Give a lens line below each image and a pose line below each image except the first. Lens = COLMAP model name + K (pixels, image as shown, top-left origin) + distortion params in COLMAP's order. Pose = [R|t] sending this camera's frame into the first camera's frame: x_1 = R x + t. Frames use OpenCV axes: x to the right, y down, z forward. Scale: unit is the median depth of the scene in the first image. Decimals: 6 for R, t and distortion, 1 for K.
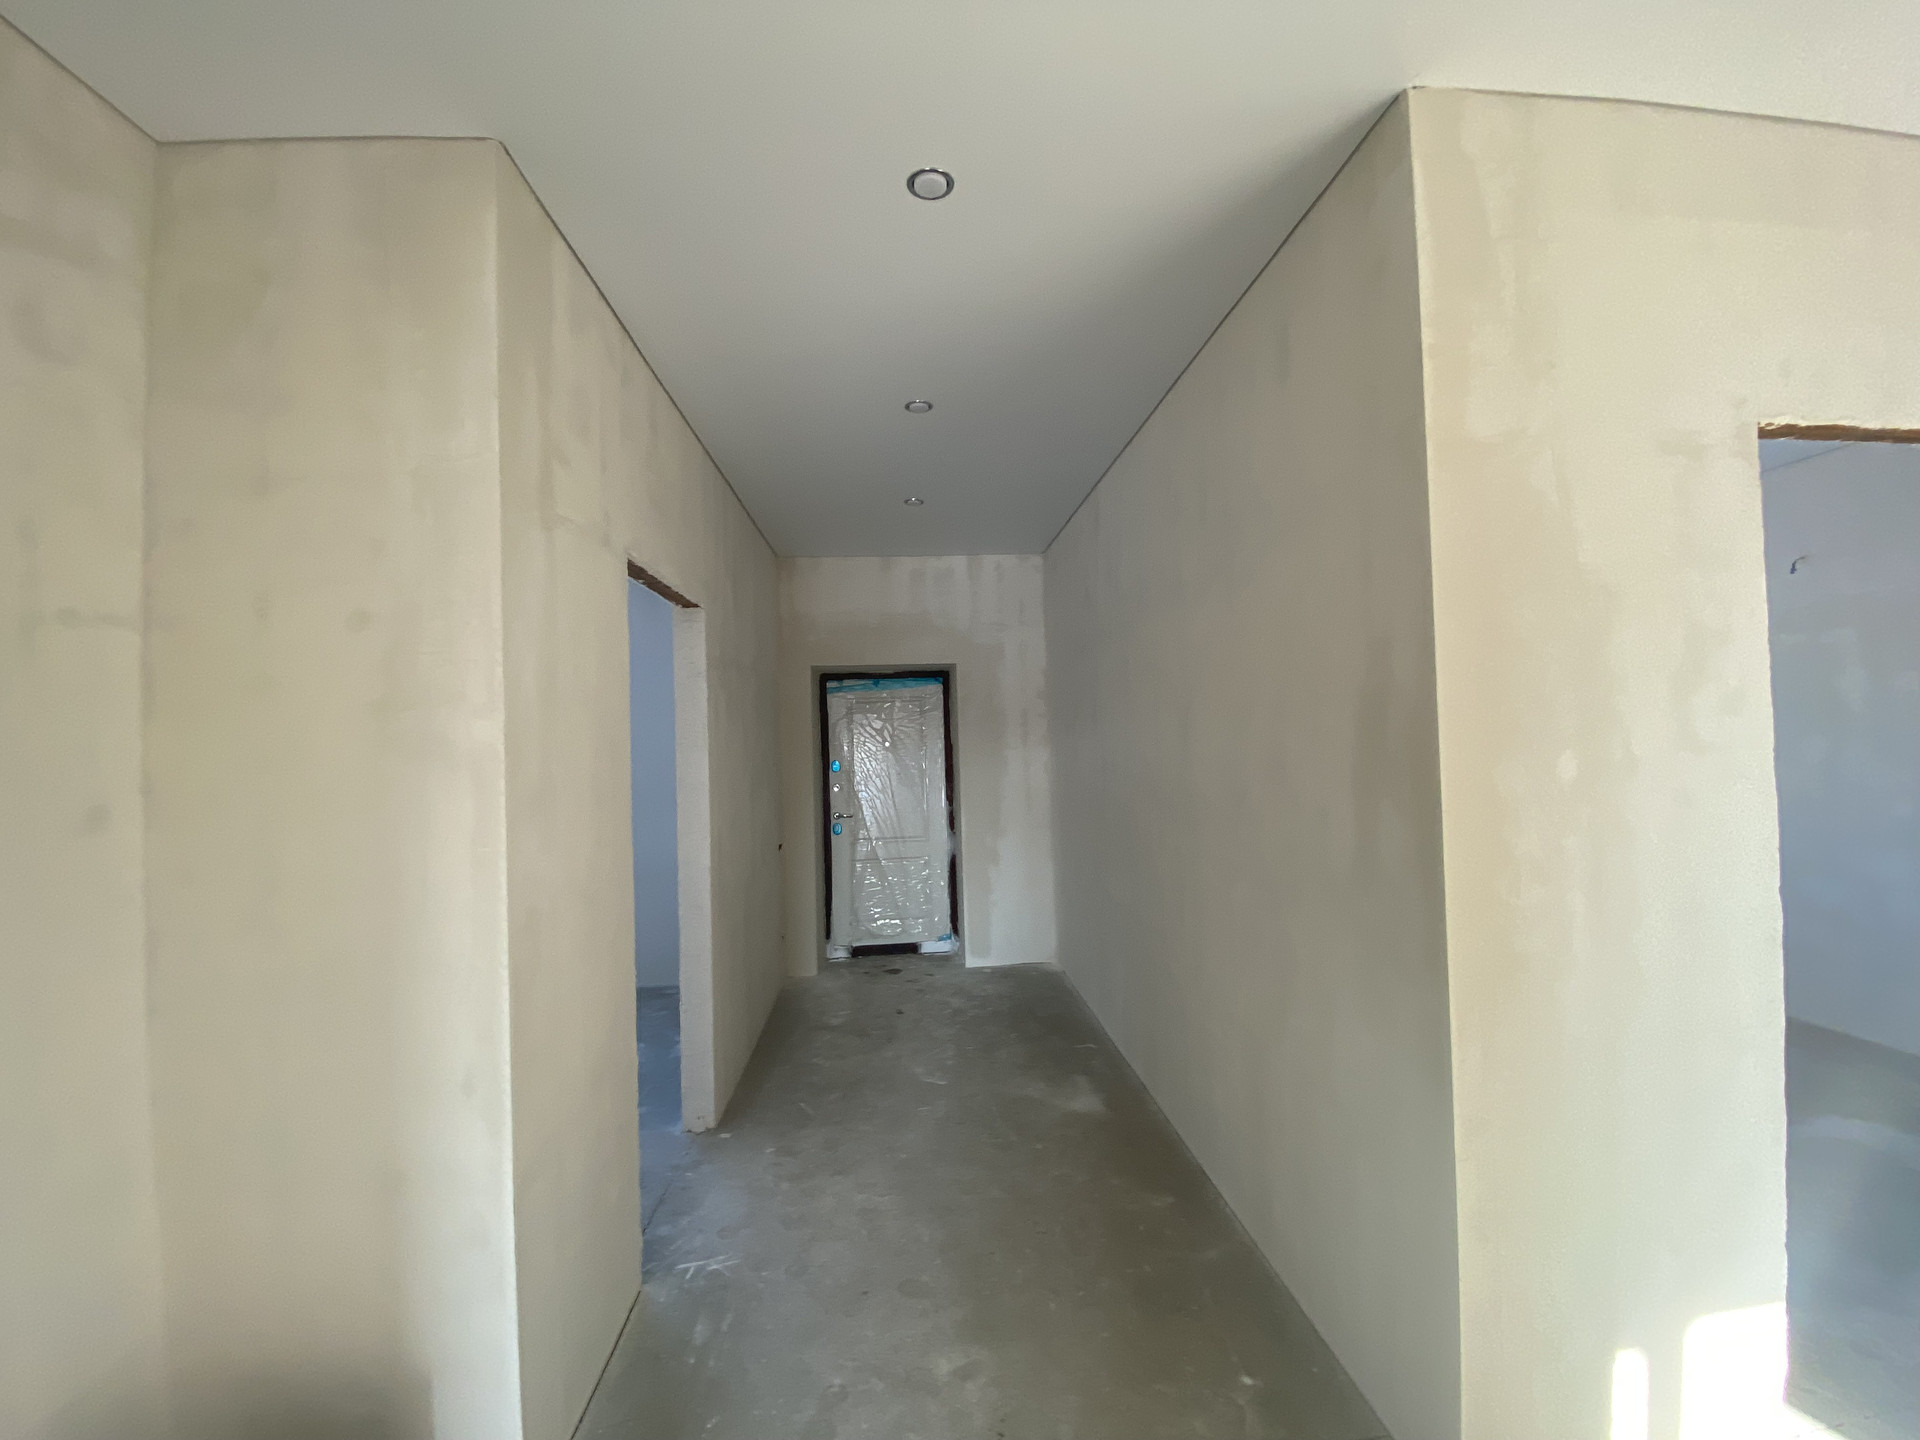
lens RADIAL K [[771.2, 0, 961.5], [0, 771.2, 723.9], [0, 0, 1]] dist [0.012717, -0.017115]
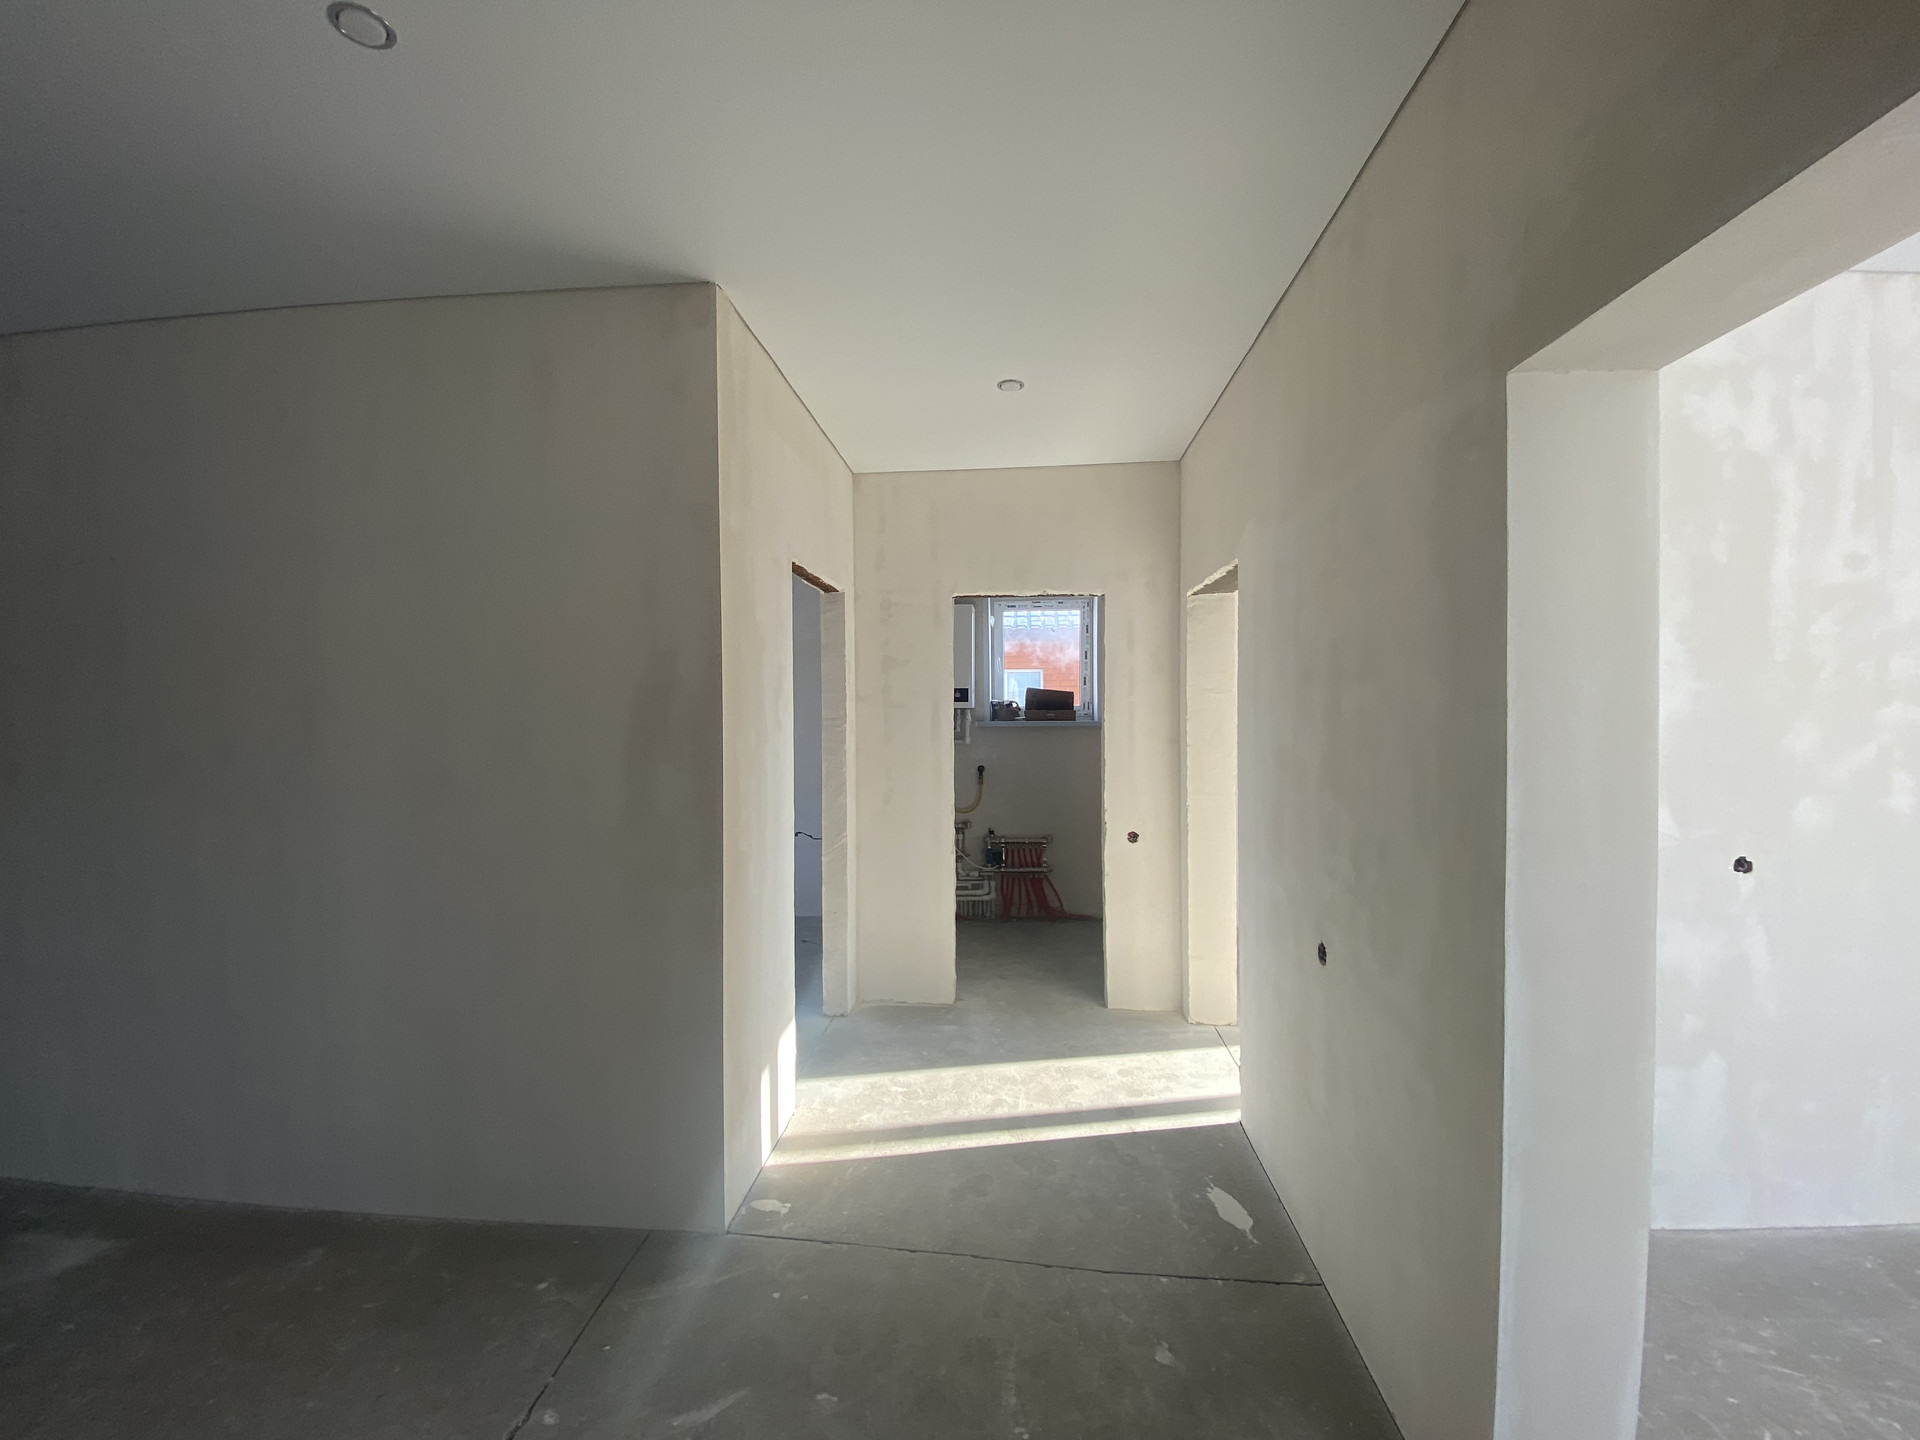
lens RADIAL K [[771.2, 0, 957.8], [0, 771.2, 714.5], [0, 0, 1]] dist [0.012717, -0.017115]
pose [[0.155527, 0.024428, 0.987530, -0.664969], [-0.014149, 0.999647, -0.022500, 0.032572], [-0.987730, -0.010473, 0.155818, 0.231736]]
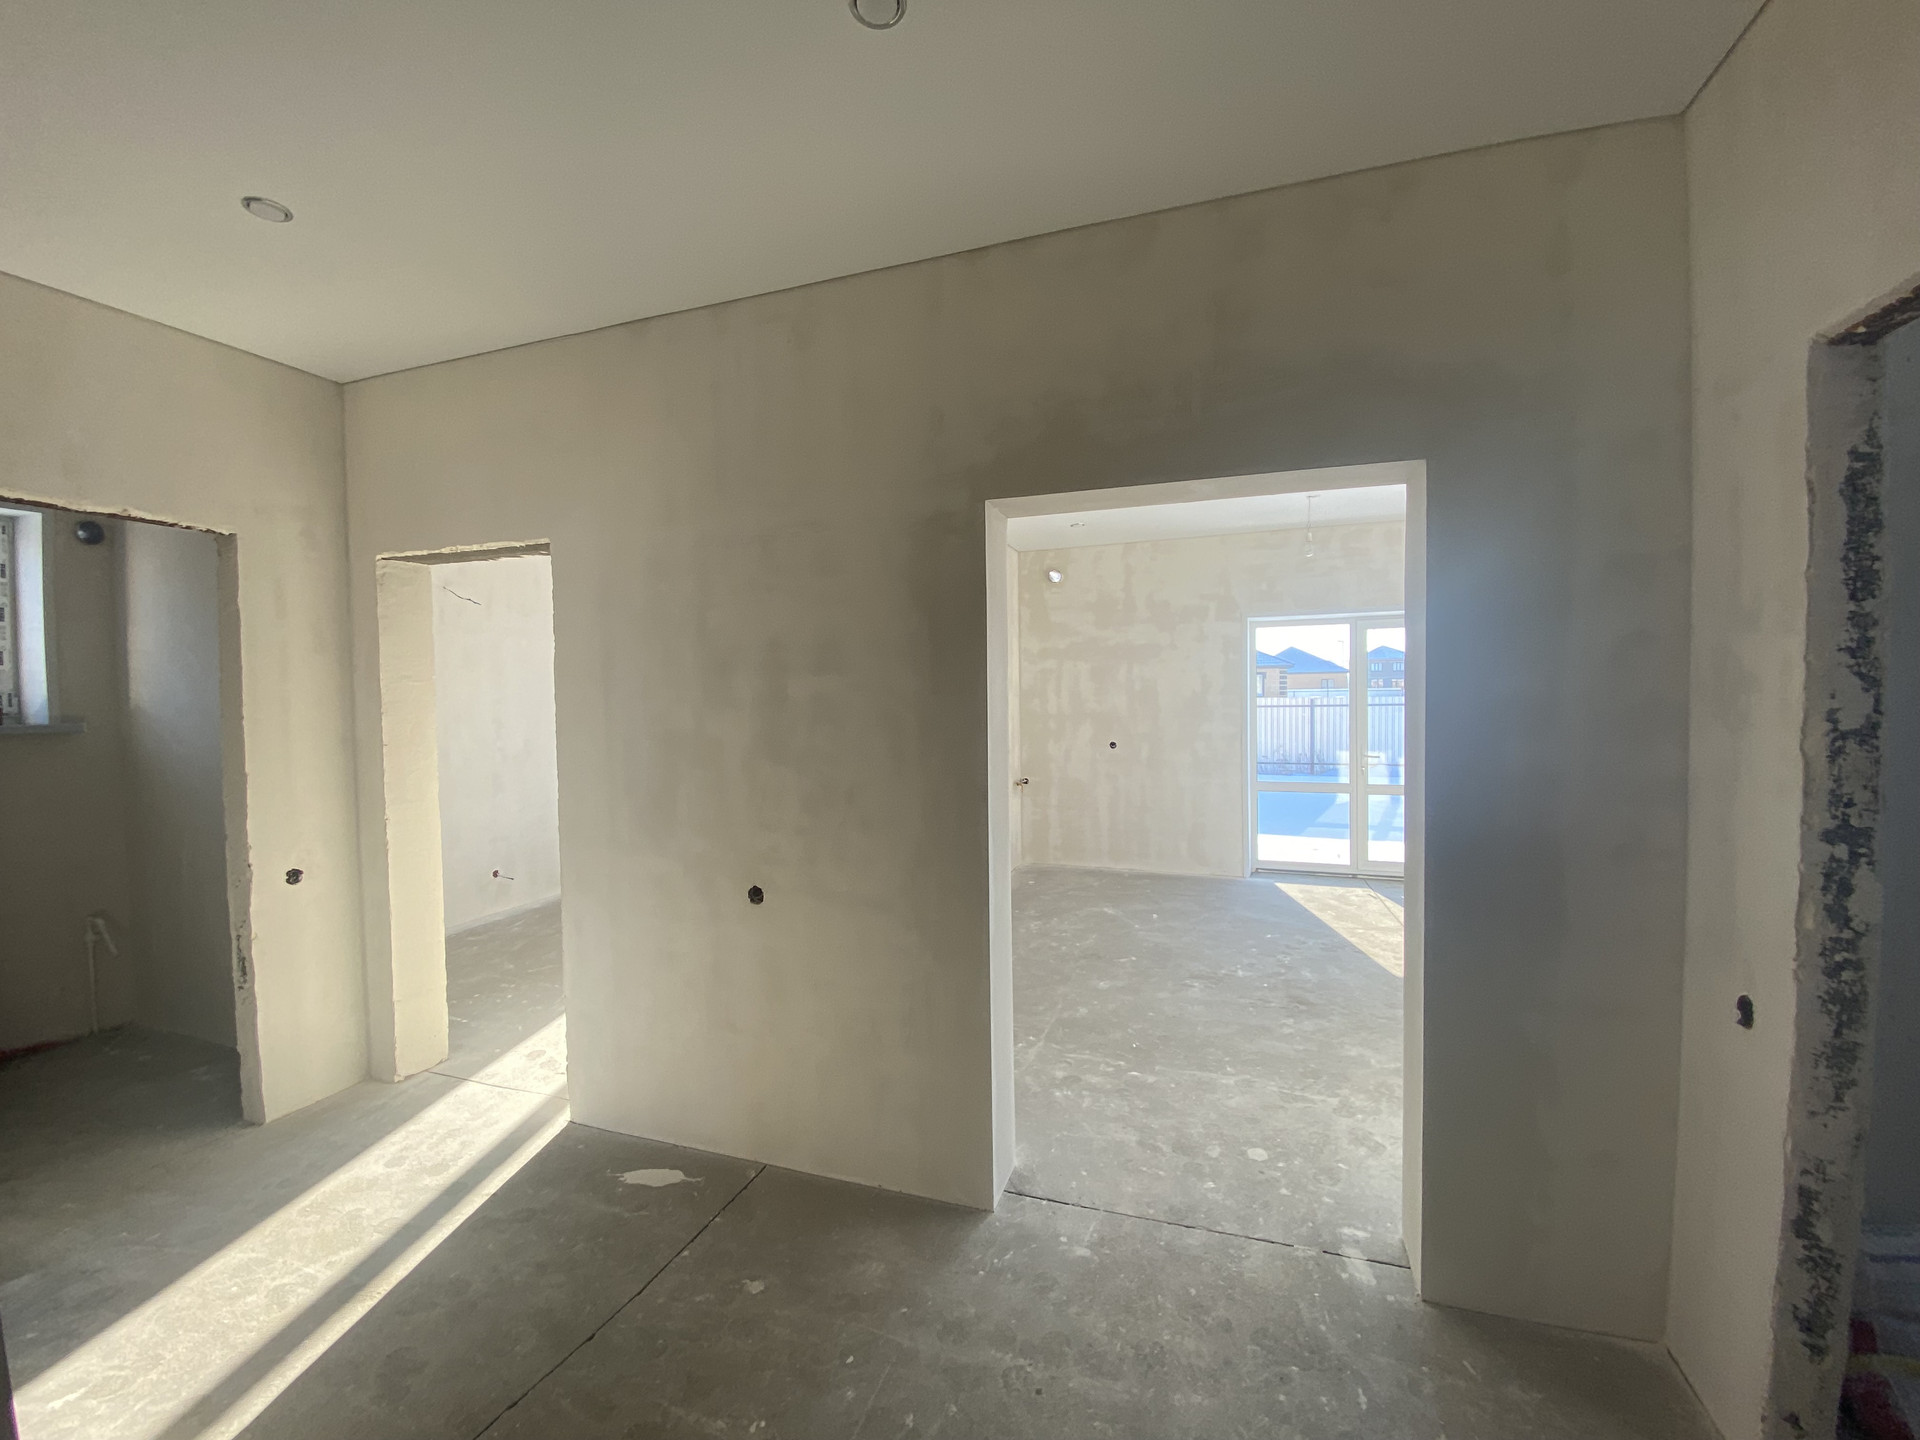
lens RADIAL K [[771.2, 0, 965.8], [0, 771.2, 715.9], [0, 0, 1]] dist [0.012717, -0.017115]
pose [[-0.919664, 0.034315, 0.391204, -0.343103], [0.038915, 0.999235, 0.003832, 0.040831], [-0.390773, 0.018748, -0.920296, 0.985080]]
